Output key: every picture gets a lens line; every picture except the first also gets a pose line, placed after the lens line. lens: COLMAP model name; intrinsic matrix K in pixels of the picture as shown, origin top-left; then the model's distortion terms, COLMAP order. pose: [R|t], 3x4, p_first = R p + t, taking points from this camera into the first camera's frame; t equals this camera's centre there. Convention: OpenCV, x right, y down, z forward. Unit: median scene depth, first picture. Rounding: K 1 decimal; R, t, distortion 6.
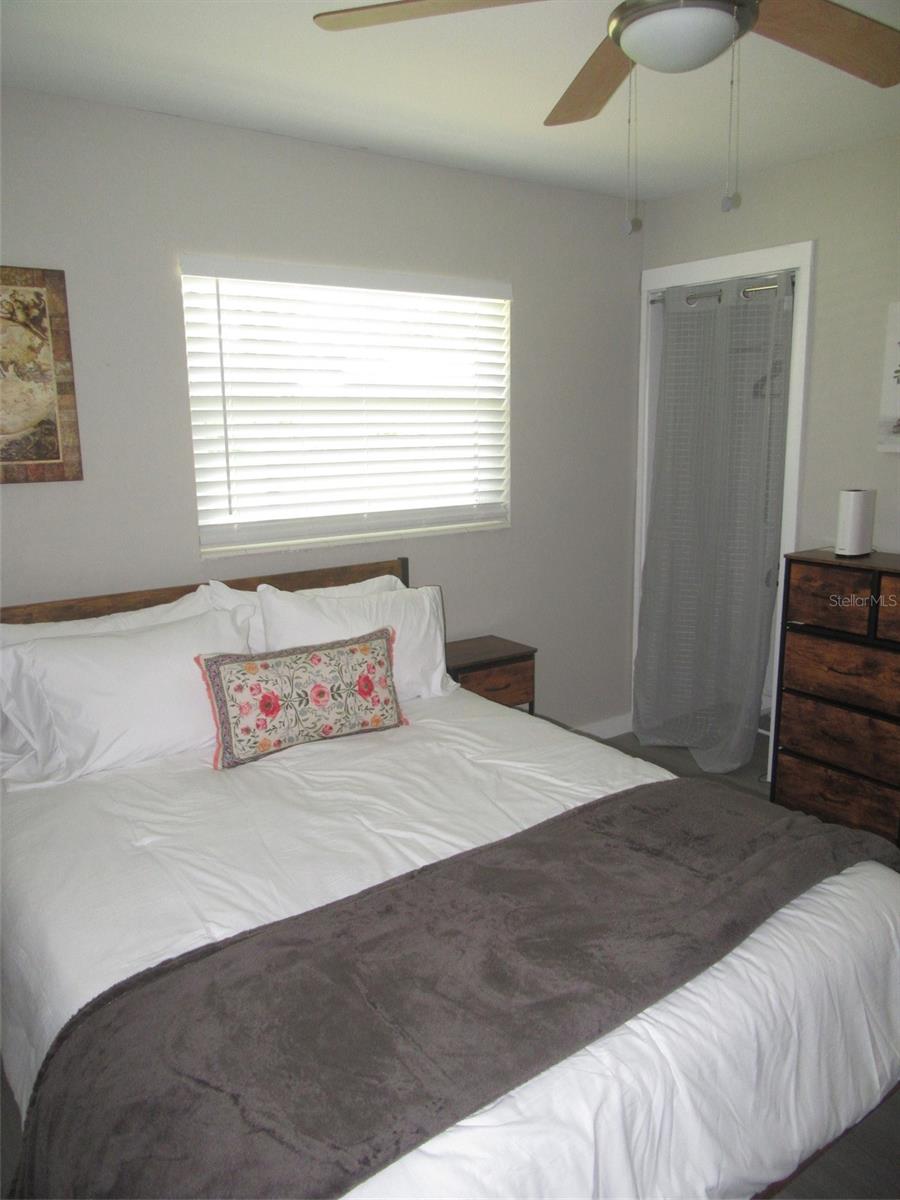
lens RADIAL K [[877.9, 0, 450.0], [0, 877.9, 600.0], [0, 0, 1]] dist [-0.028753, 0.006593]
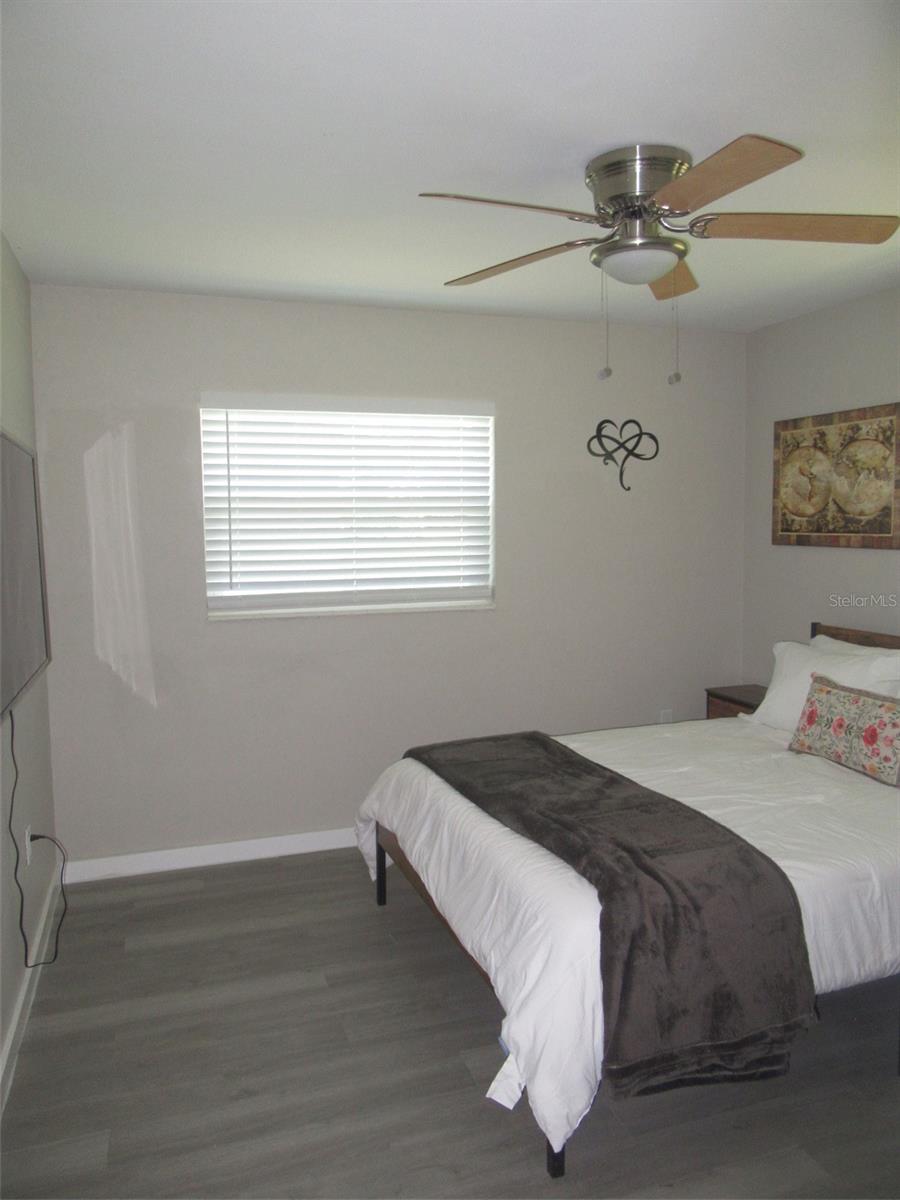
lens RADIAL K [[877.9, 0, 450.0], [0, 877.9, 600.0], [0, 0, 1]] dist [-0.028753, 0.006593]
pose [[-0.296851, 0.100770, -0.949592, 1.146358], [-0.174096, 0.972039, 0.157577, -0.160795], [0.938920, 0.212097, -0.271007, 0.761642]]
